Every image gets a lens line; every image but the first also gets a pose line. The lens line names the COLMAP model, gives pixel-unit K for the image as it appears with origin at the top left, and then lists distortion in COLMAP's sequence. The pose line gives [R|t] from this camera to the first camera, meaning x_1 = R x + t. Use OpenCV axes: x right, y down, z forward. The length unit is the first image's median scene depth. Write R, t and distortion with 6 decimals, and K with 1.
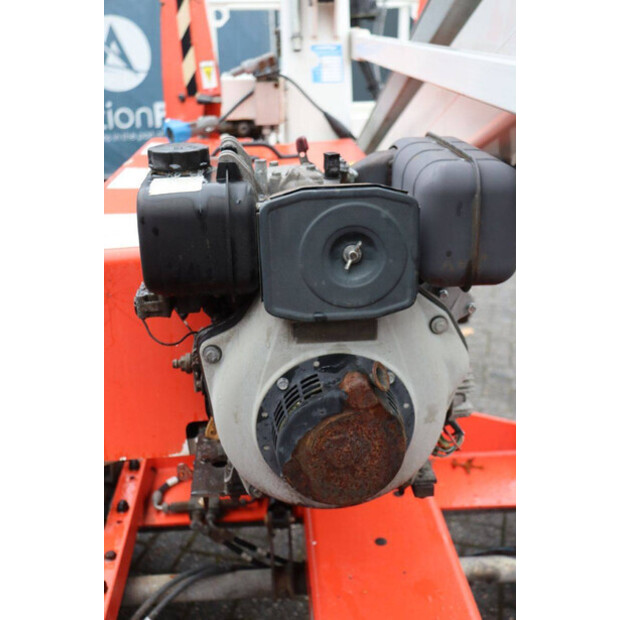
lens RADIAL K [[893.3, 0, 309.5], [0, 893.3, 310.7], [0, 0, 1]] dist [0.150896, 0.000000]
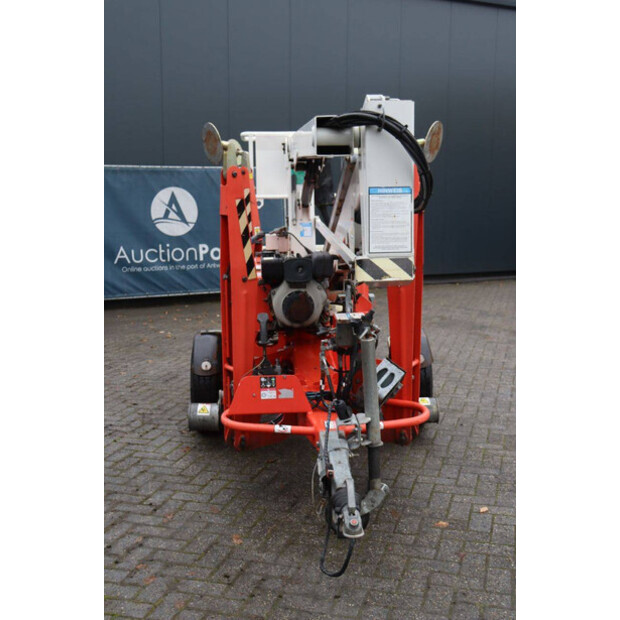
lens RADIAL K [[893.3, 0, 308.0], [0, 893.3, 311.9], [0, 0, 1]] dist [0.150896, 0.000000]
pose [[0.999924, 0.008817, -0.008632, 0.050004], [-0.010023, 0.988413, -0.151460, 0.356848], [0.007196, 0.151535, 0.988426, -1.533505]]
